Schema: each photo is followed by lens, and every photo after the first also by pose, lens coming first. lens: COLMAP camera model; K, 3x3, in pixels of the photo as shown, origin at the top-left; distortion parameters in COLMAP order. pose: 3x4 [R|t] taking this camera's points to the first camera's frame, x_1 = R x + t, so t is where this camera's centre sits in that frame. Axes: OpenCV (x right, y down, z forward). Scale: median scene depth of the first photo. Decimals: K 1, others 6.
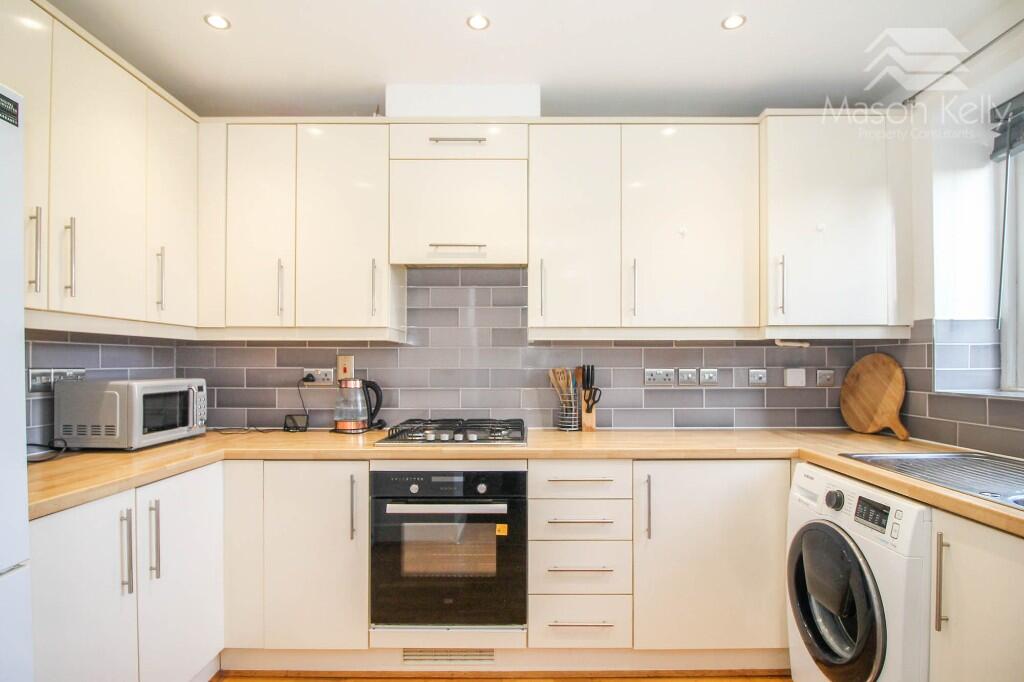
lens RADIAL K [[480.2, 0, 531.8], [0, 480.2, 358.1], [0, 0, 1]] dist [-0.000969, -0.006992]
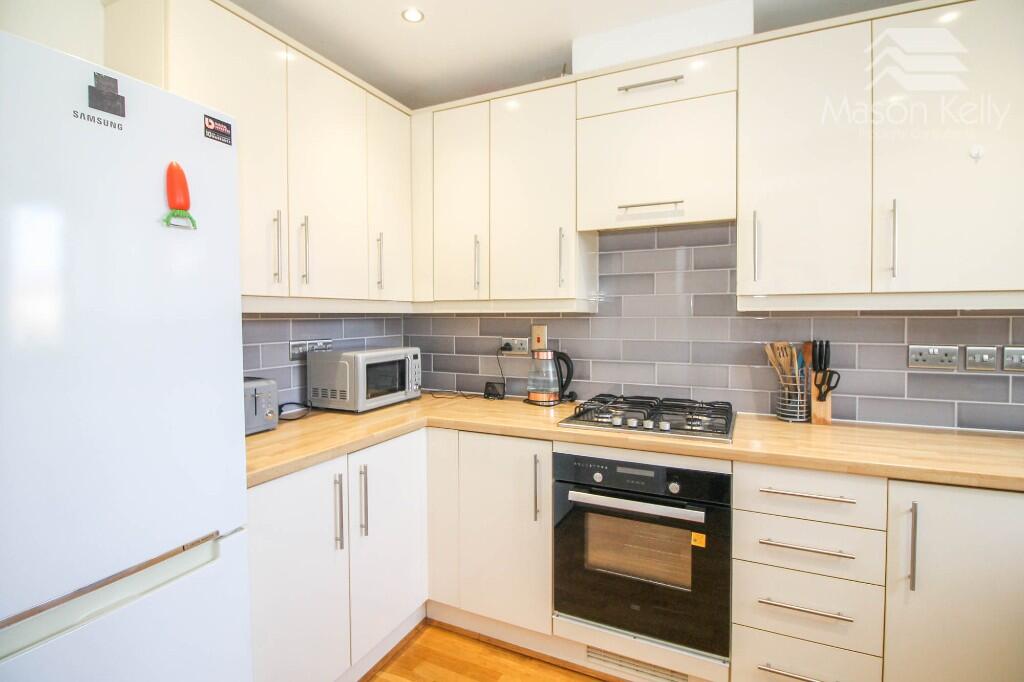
lens RADIAL K [[480.2, 0, 532.6], [0, 480.2, 323.7], [0, 0, 1]] dist [-0.000969, -0.006992]
pose [[0.907775, 0.006356, -0.419408, 0.022767], [0.002454, 0.999788, 0.020464, -0.037436], [0.419449, -0.019606, 0.907567, 0.112326]]
